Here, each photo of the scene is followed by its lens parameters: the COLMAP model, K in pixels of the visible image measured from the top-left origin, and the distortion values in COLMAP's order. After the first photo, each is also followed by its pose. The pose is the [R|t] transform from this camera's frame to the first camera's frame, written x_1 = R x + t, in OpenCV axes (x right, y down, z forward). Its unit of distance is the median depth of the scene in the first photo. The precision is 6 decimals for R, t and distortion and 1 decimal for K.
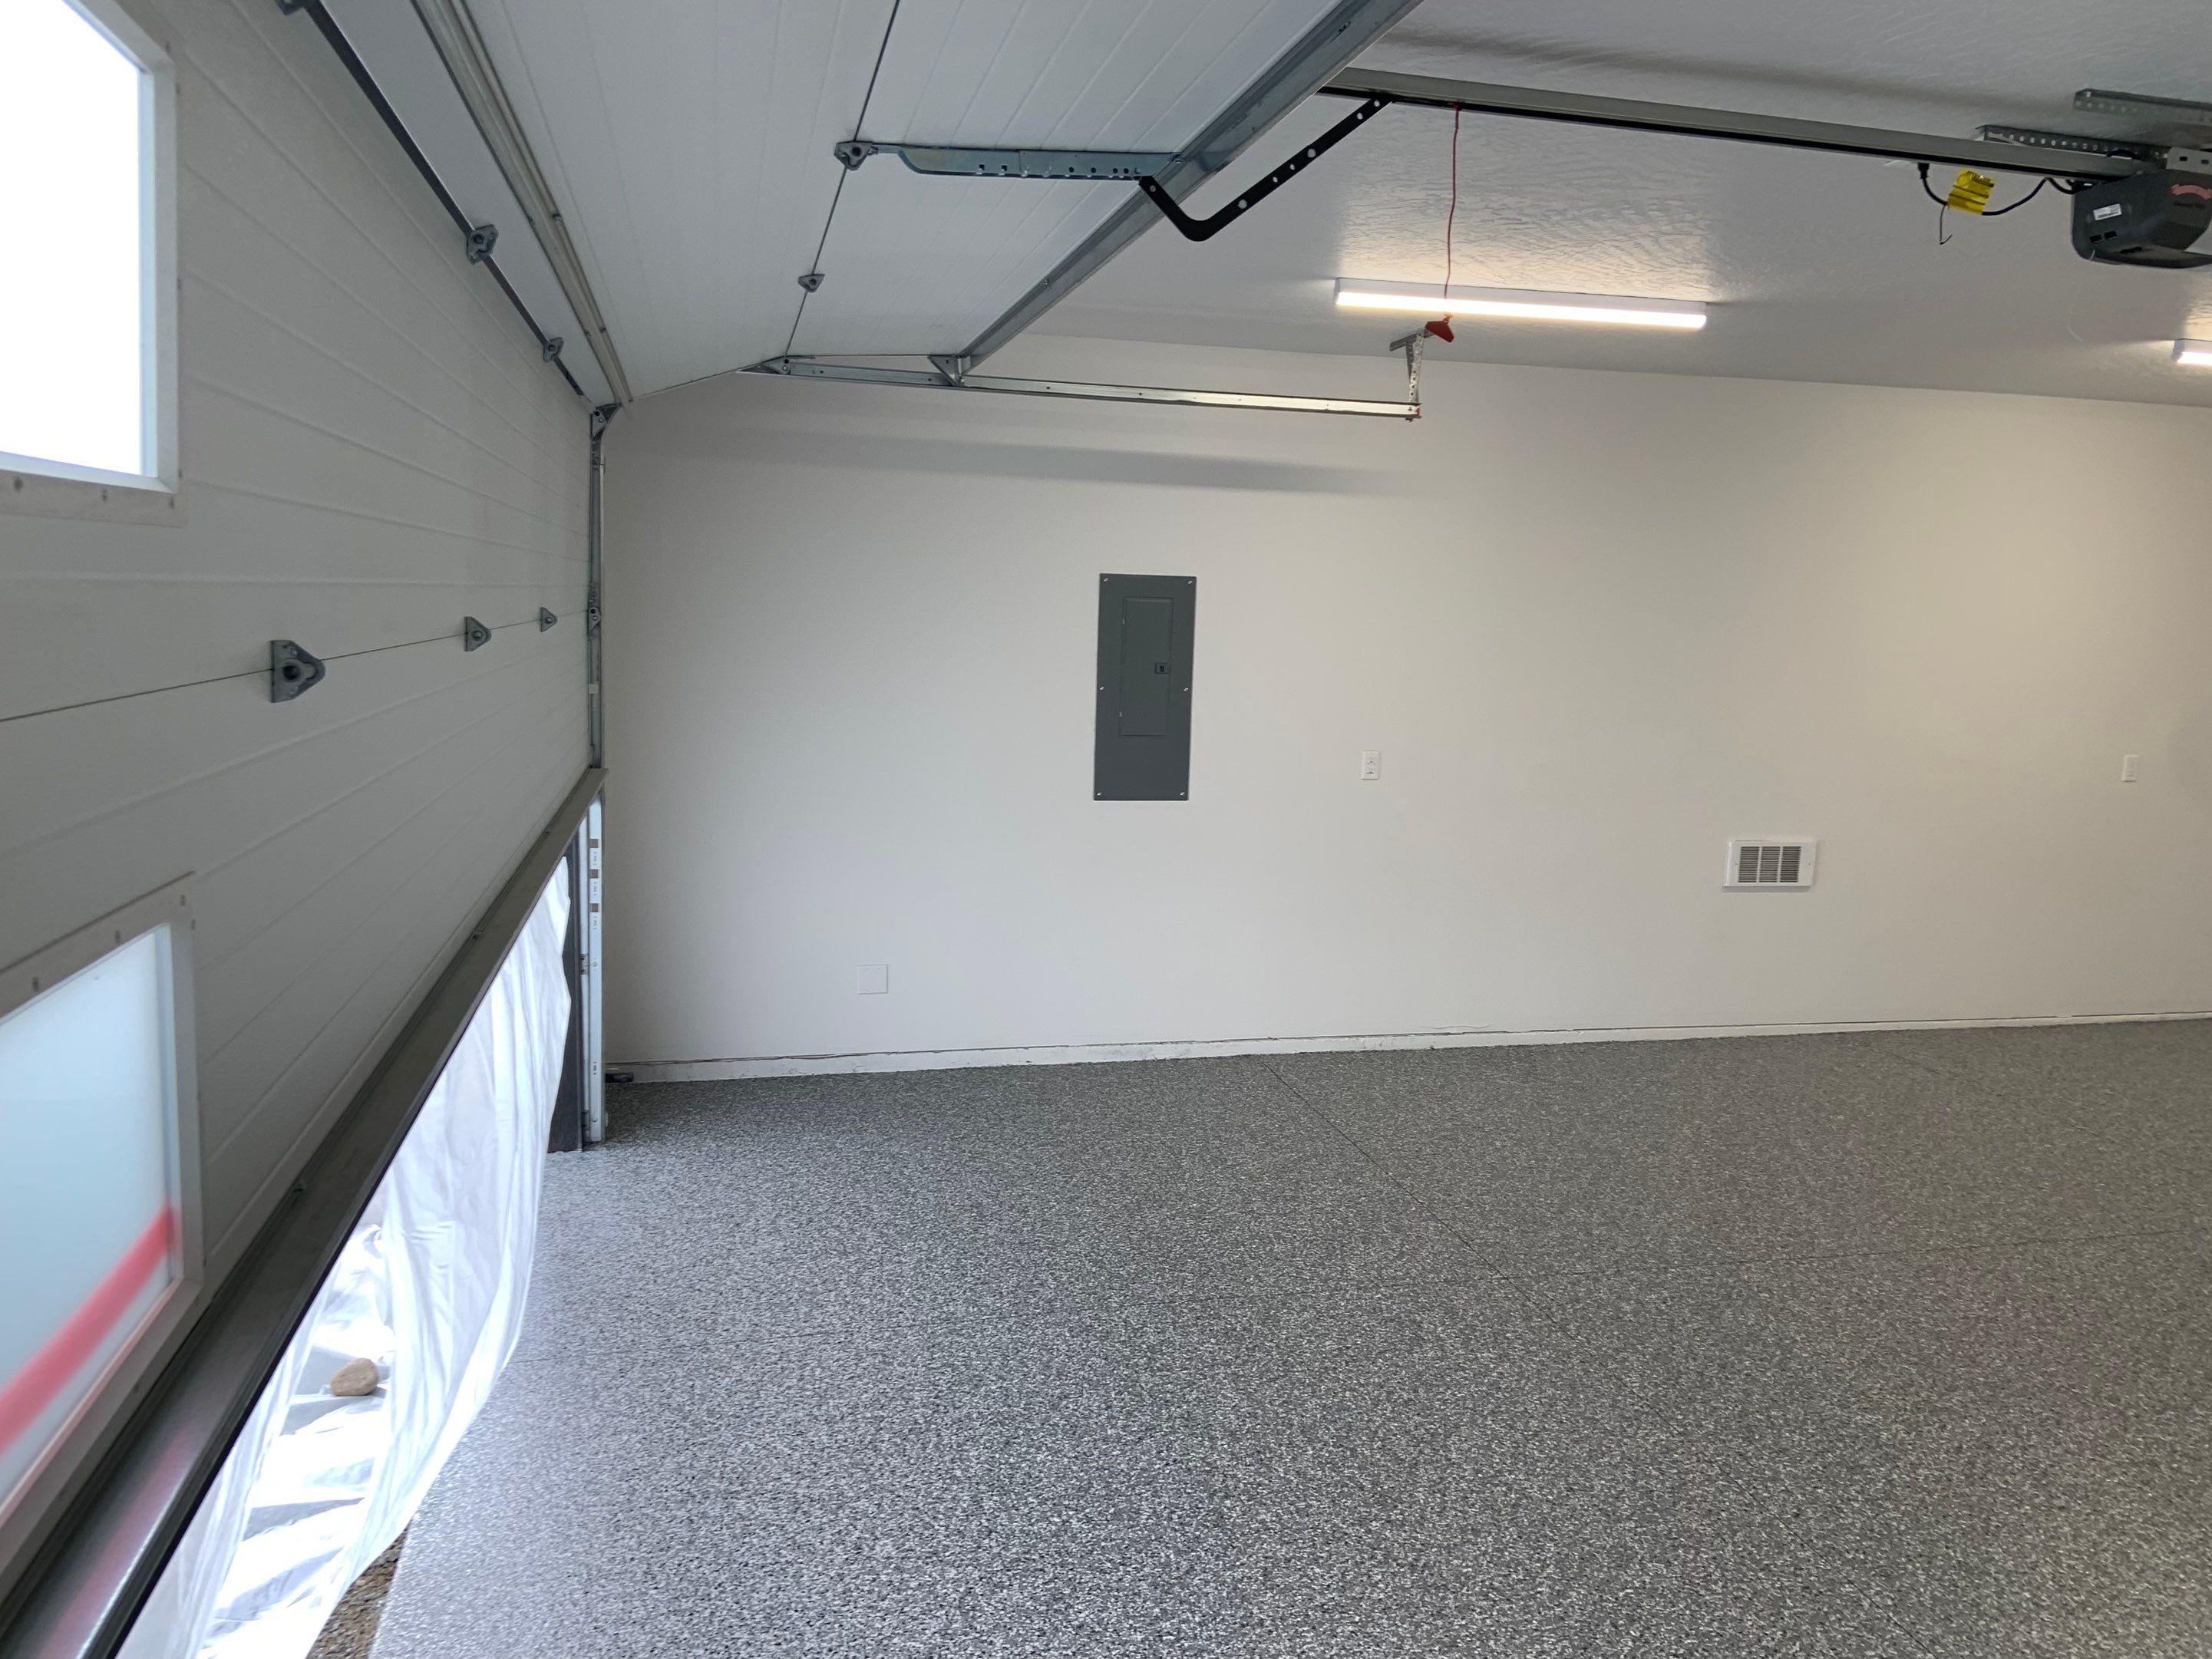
lens RADIAL K [[1654.4, 0, 1125.2], [0, 1654.4, 848.9], [0, 0, 1]] dist [0.126215, -0.158051]
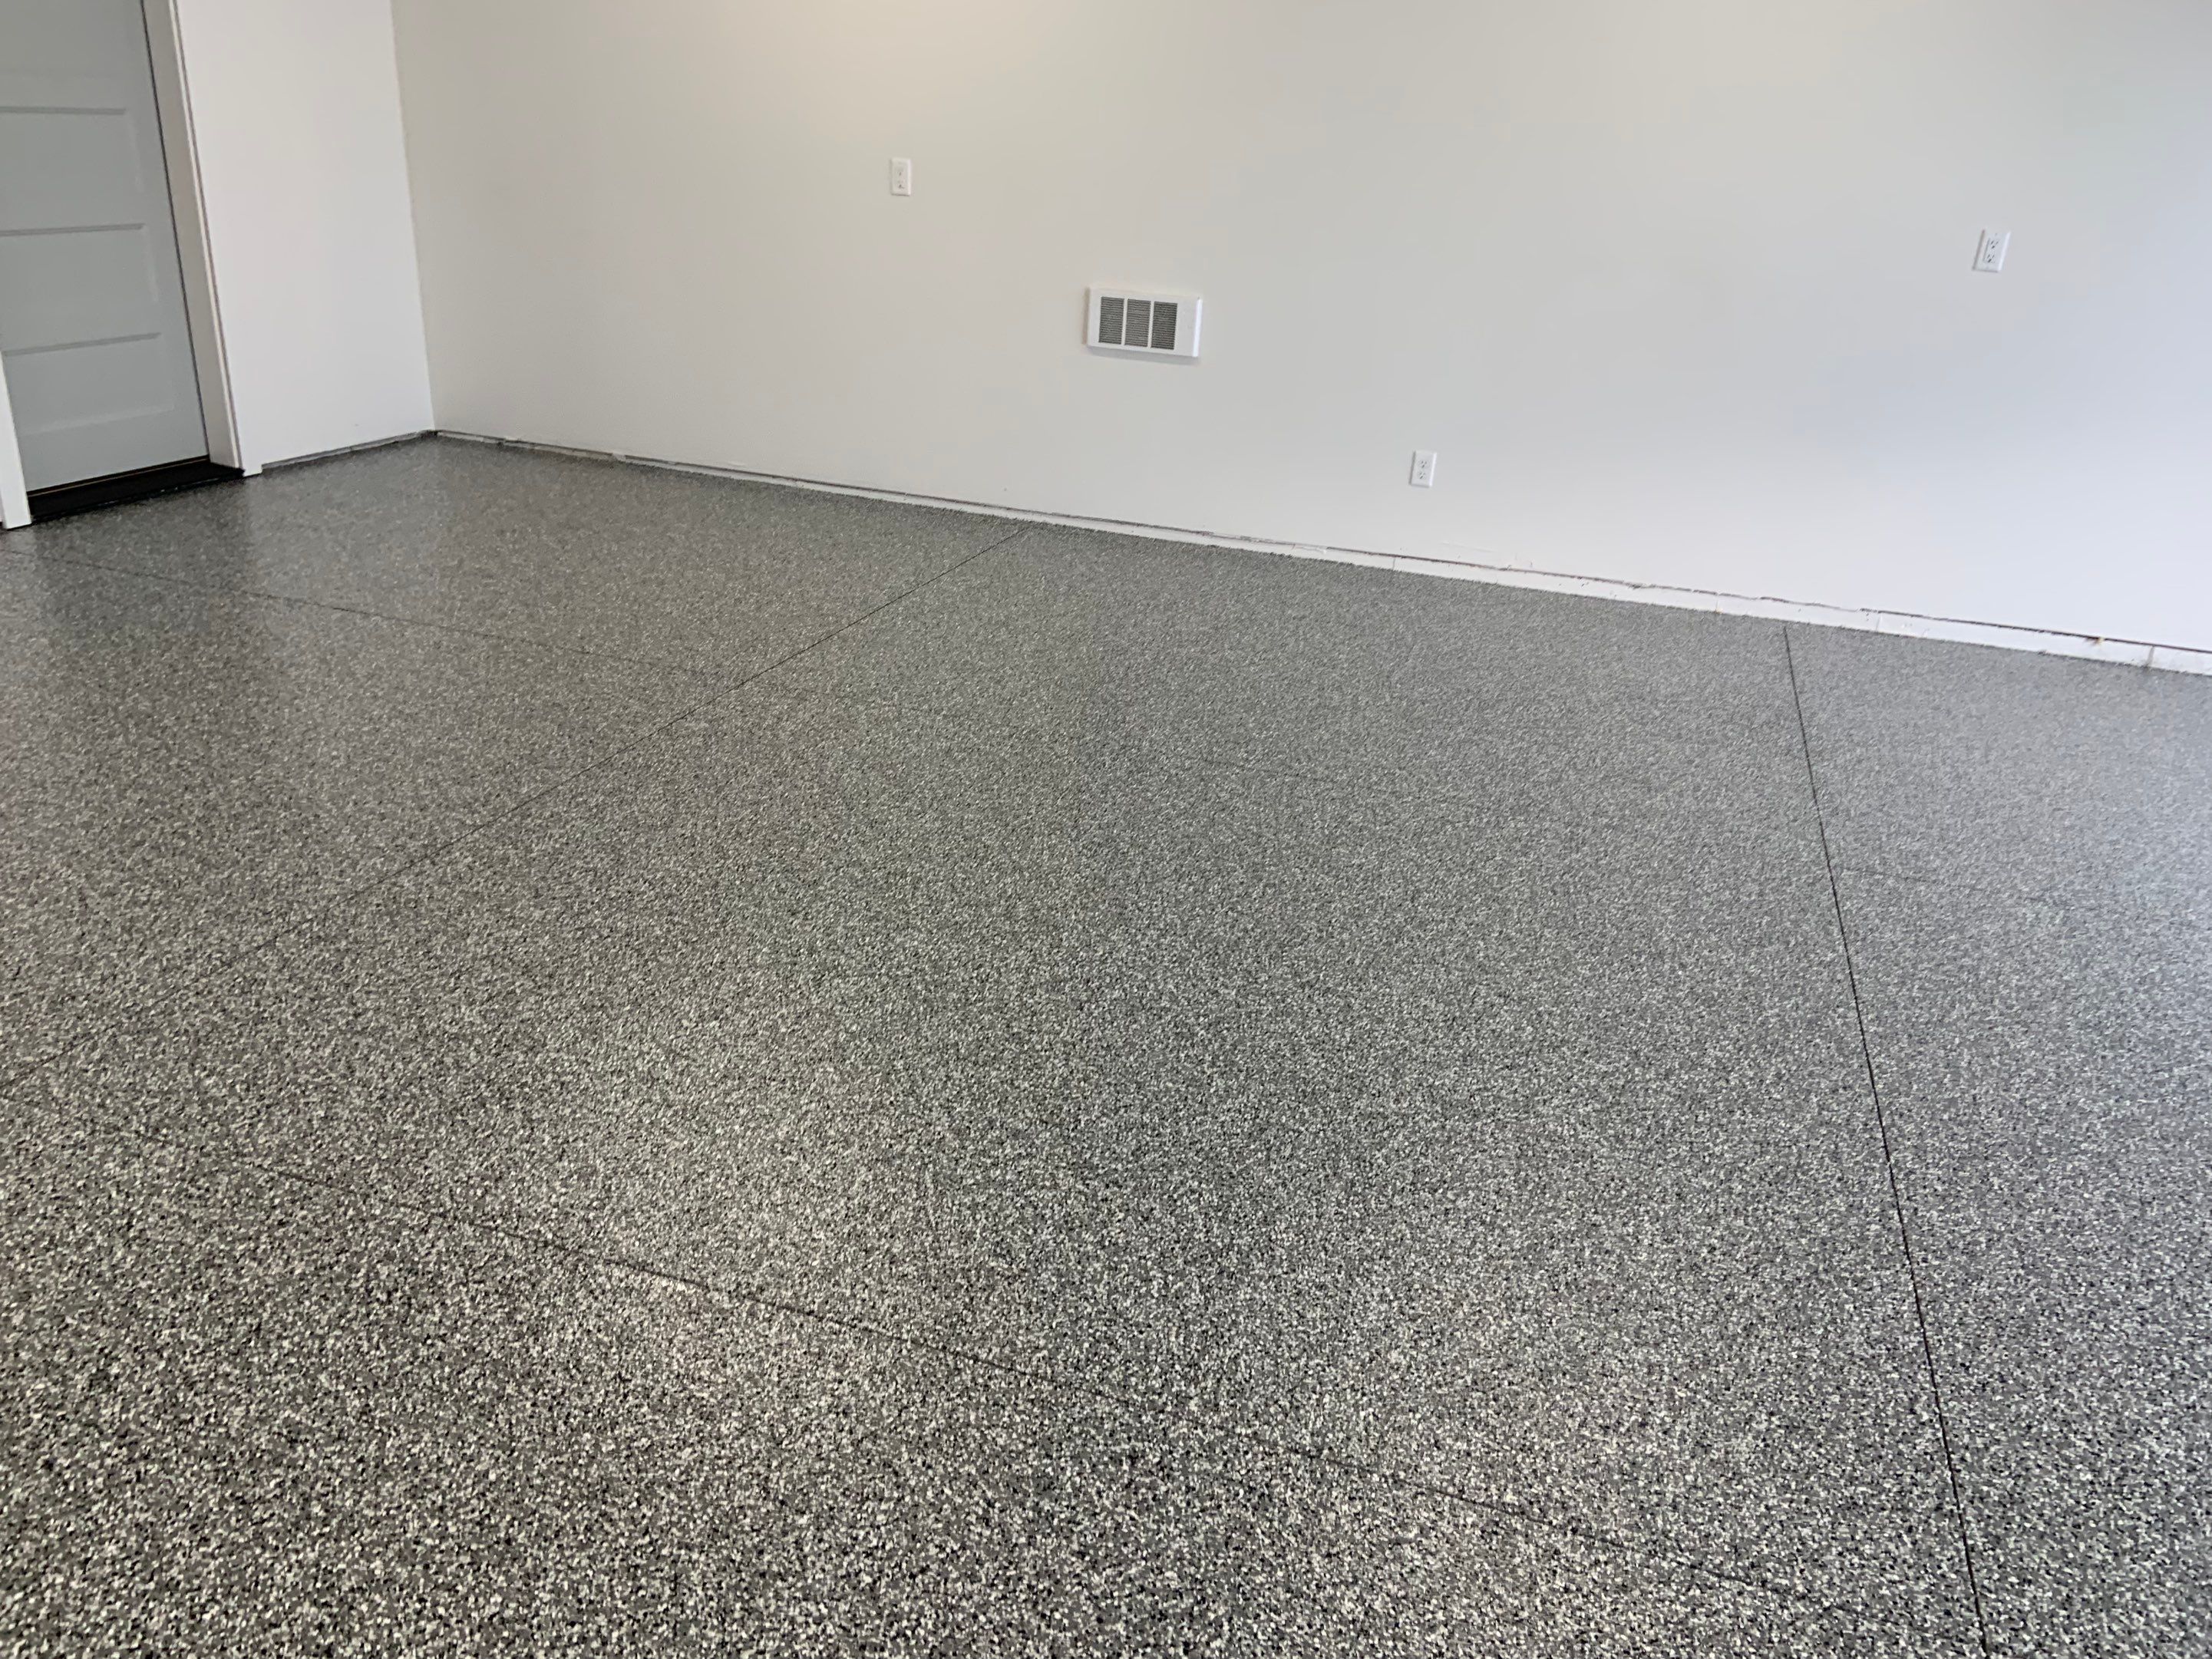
lens RADIAL K [[1654.4, 0, 1080.3], [0, 1654.4, 860.8], [0, 0, 1]] dist [0.126215, -0.158051]
pose [[-0.844342, -0.286092, 0.453031, 0.256775], [-0.004834, 0.849549, 0.527487, -0.092573], [-0.535782, 0.443190, -0.718693, 1.210089]]
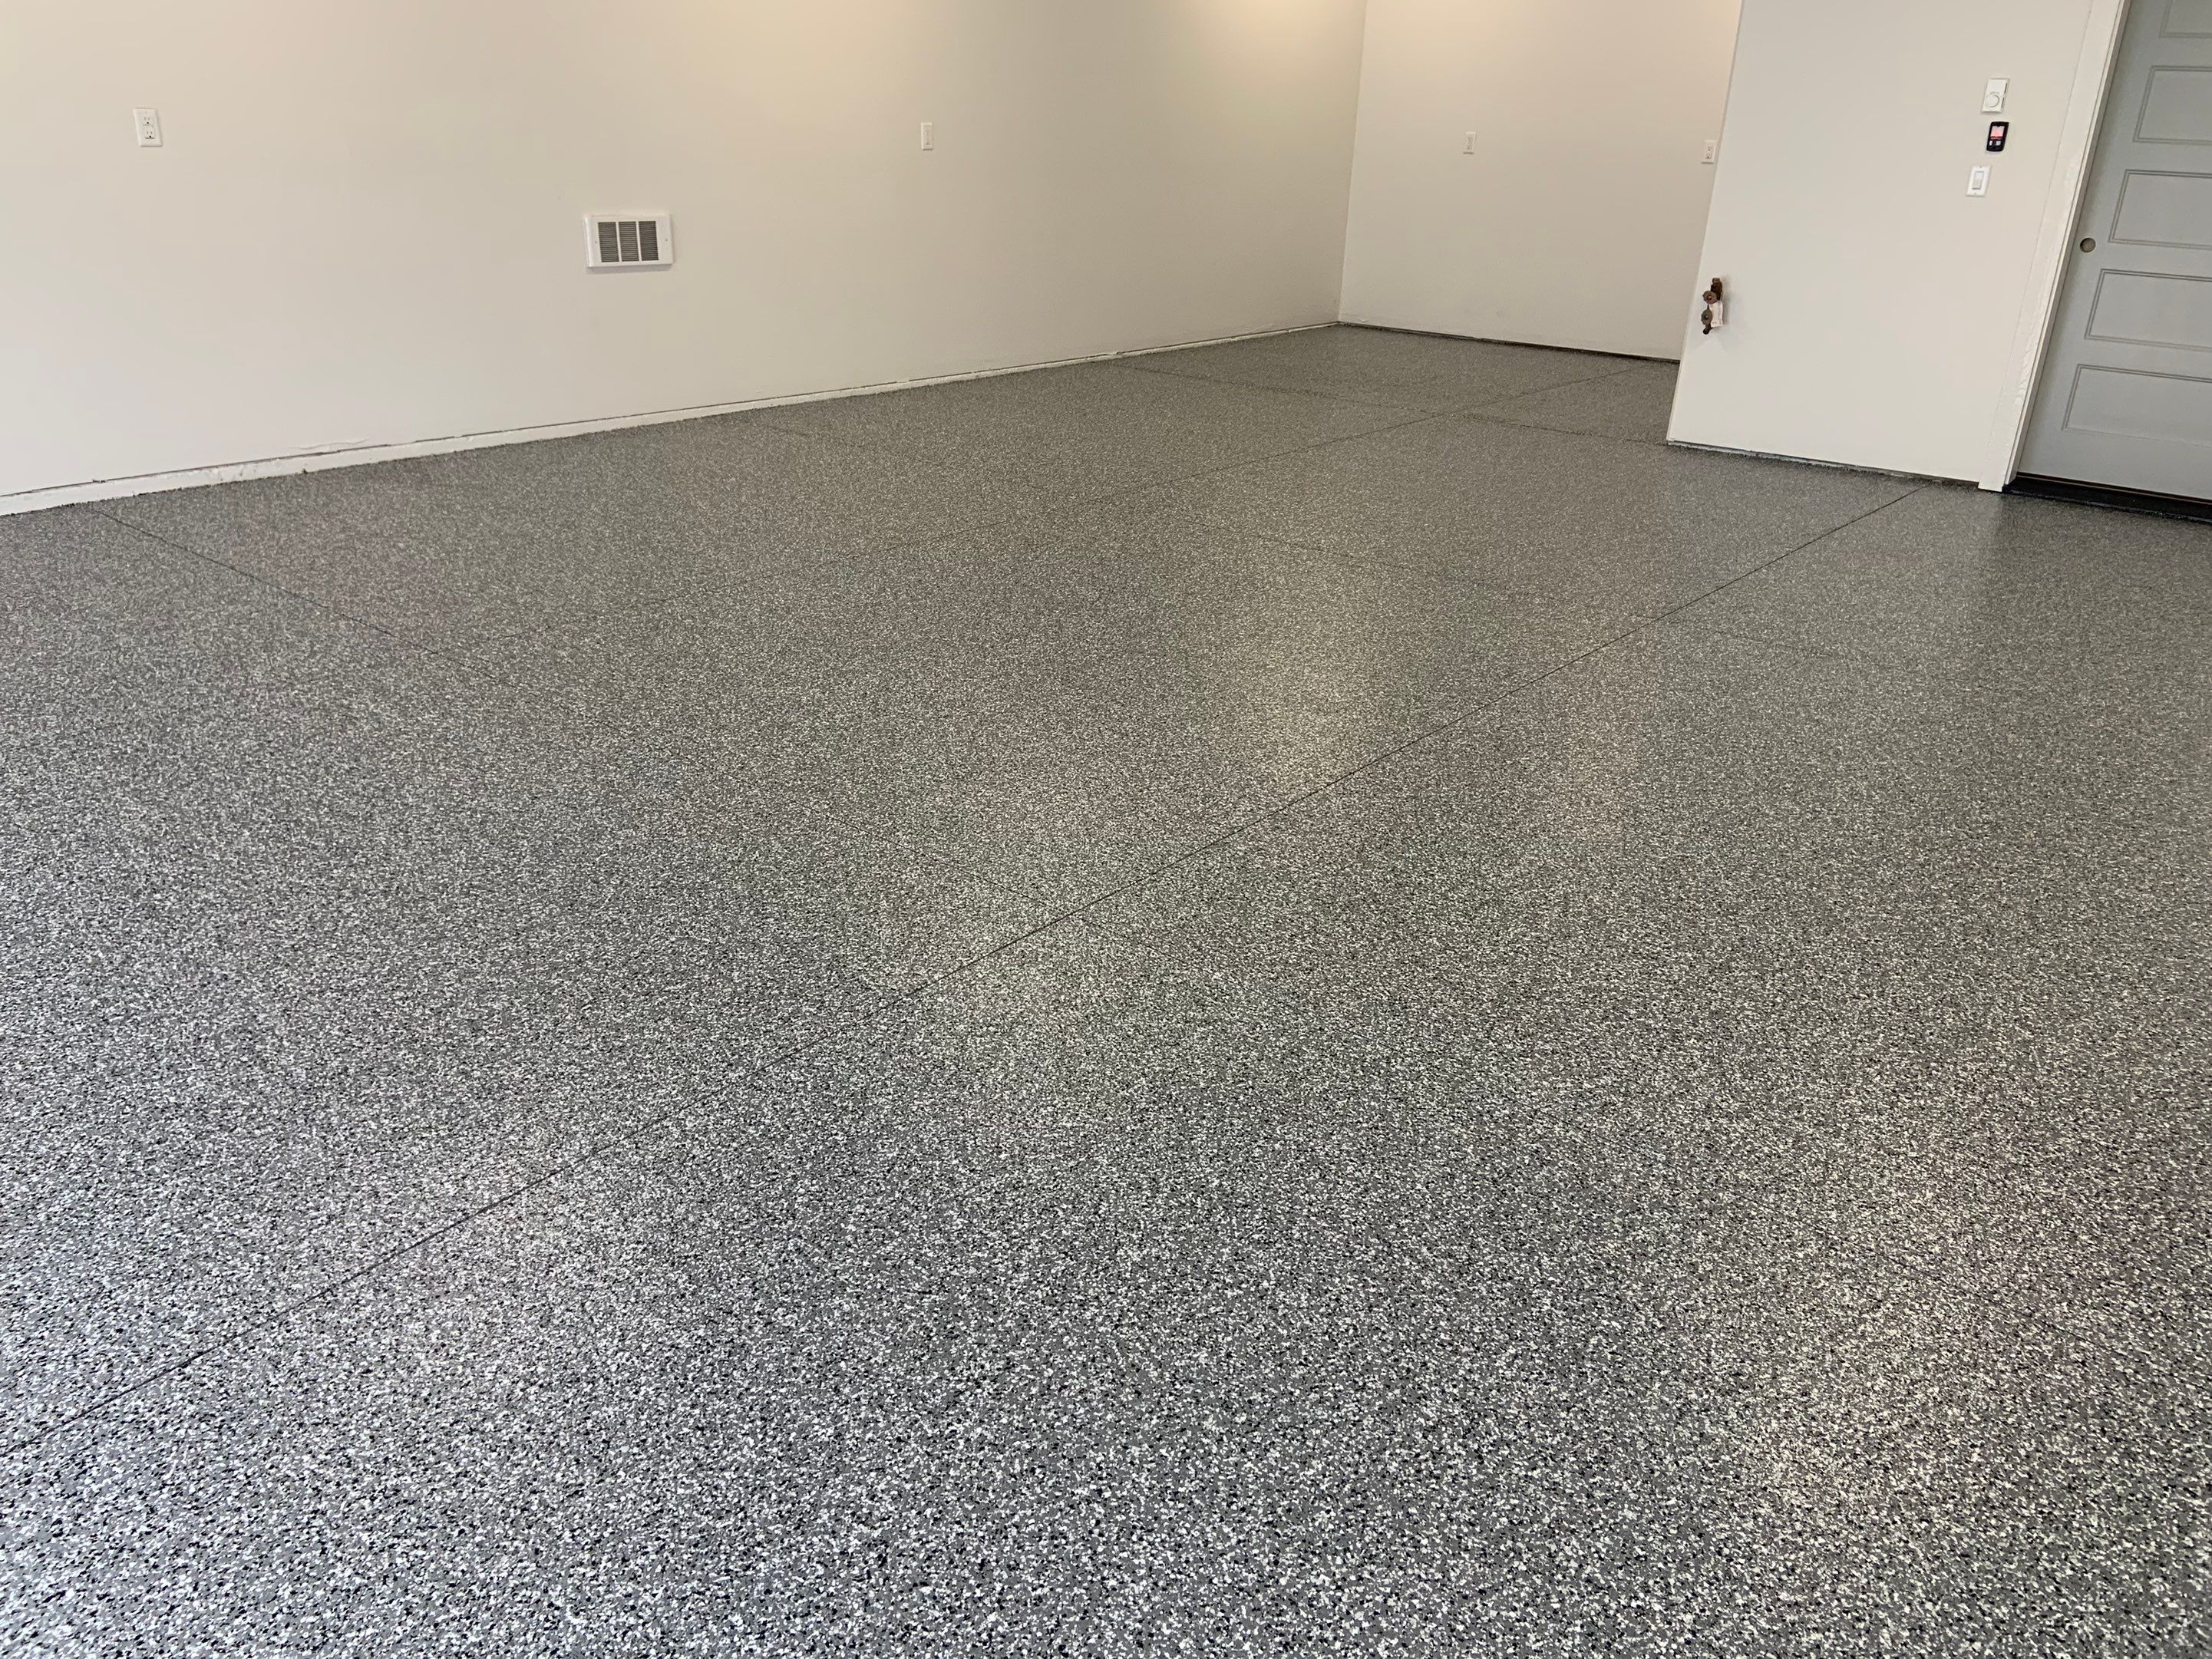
lens RADIAL K [[1654.4, 0, 1102.1], [0, 1654.4, 821.0], [0, 0, 1]] dist [0.126215, -0.158051]
pose [[0.806859, -0.239500, 0.540017, -0.007863], [0.079902, 0.949975, 0.301934, 0.080241], [-0.585316, -0.200470, 0.785632, -0.002810]]
